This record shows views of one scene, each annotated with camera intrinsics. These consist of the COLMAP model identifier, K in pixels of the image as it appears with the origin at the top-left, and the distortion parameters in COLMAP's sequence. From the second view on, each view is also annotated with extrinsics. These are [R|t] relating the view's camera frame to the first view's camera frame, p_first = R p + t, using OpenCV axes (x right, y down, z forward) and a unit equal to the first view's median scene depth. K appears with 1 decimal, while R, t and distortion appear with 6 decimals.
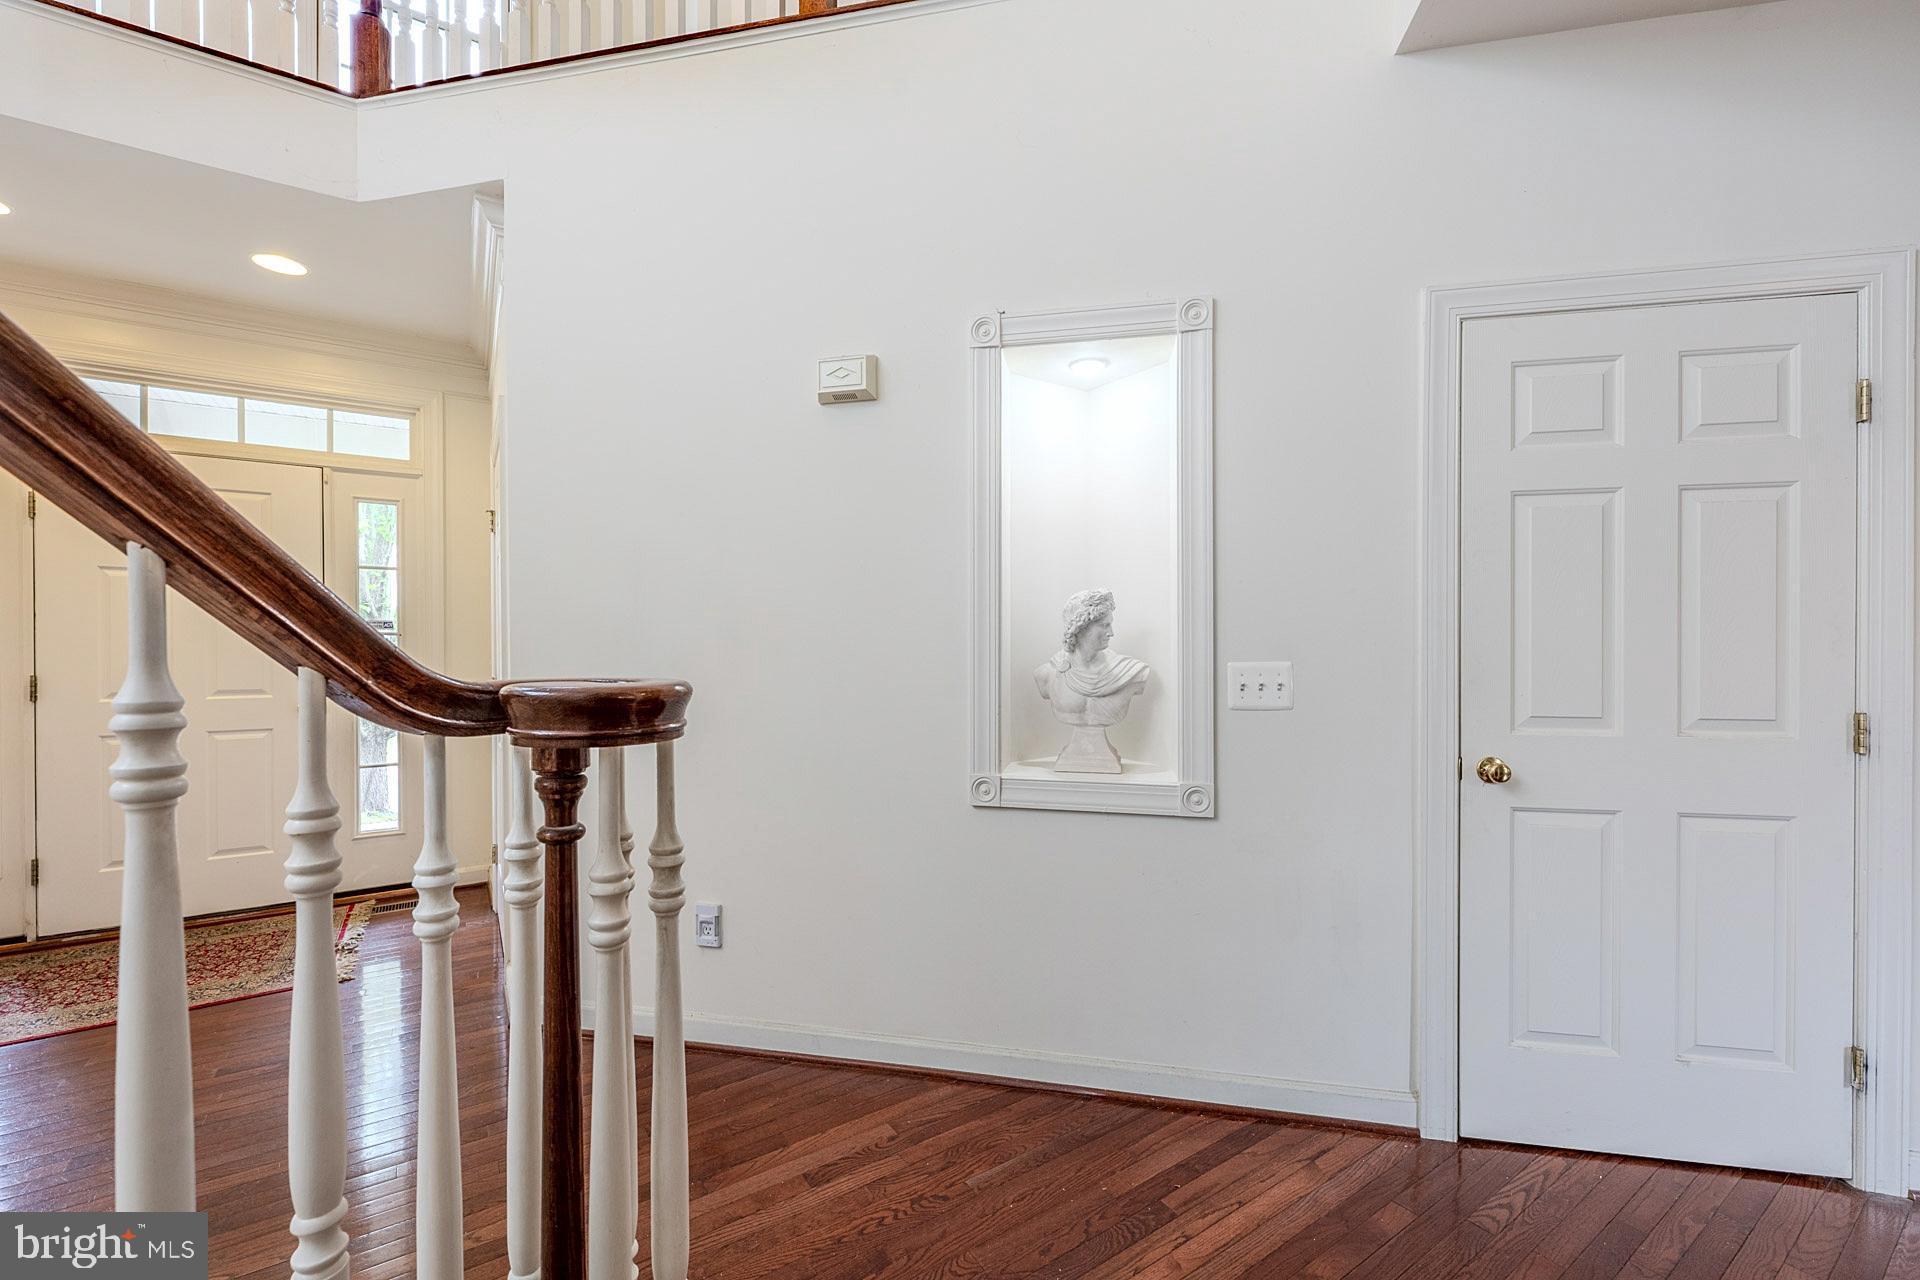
lens RADIAL K [[764.6, 0, 943.3], [0, 764.6, 649.8], [0, 0, 1]] dist [0.000222, 0.000570]
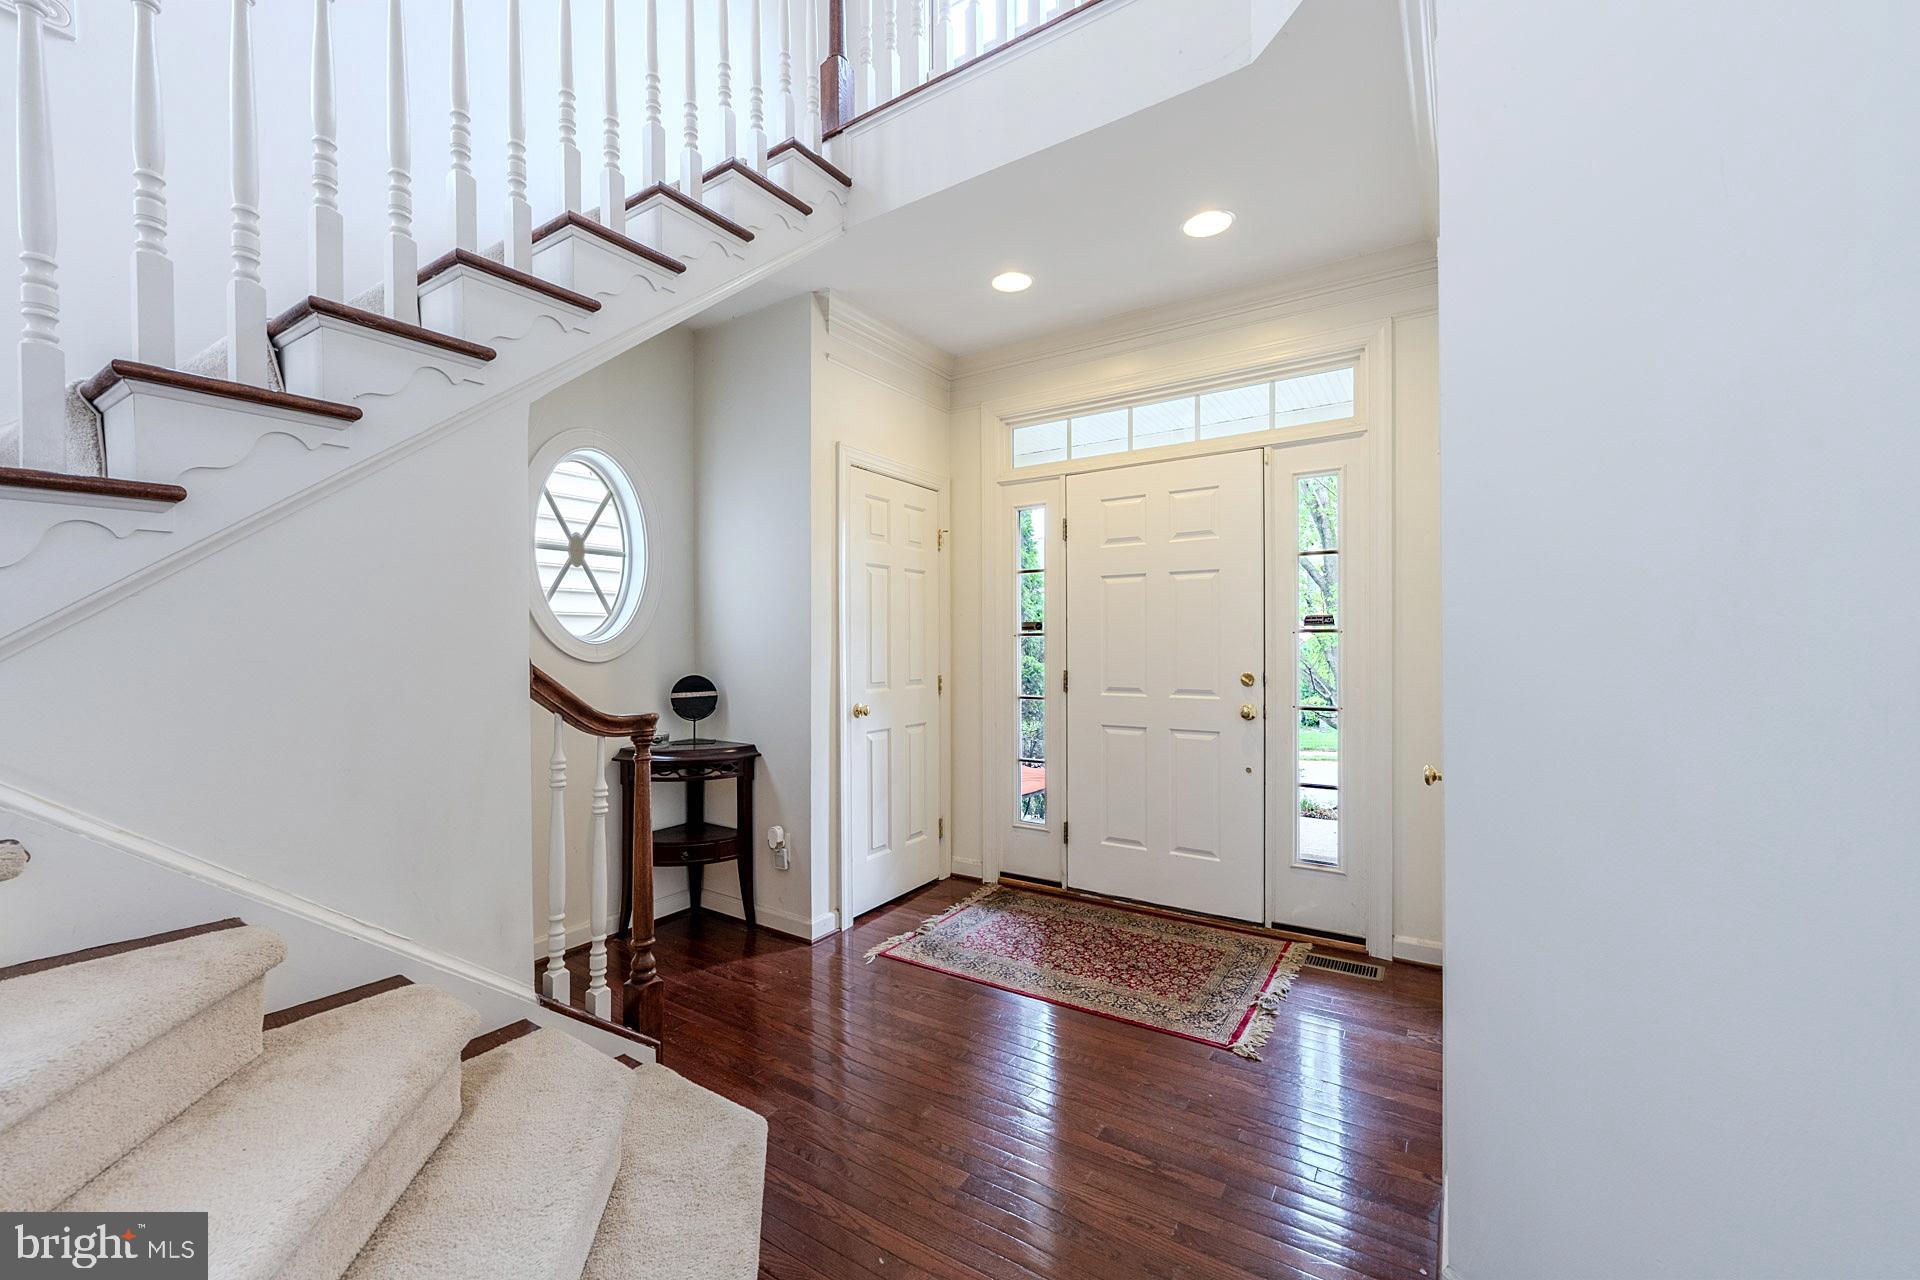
lens RADIAL K [[764.6, 0, 956.4], [0, 764.6, 647.8], [0, 0, 1]] dist [0.000222, 0.000570]
pose [[0.407753, 0.005657, -0.913075, -0.153313], [-0.003843, 0.999983, 0.004479, -0.005888], [0.913084, 0.001682, 0.407768, 0.343869]]
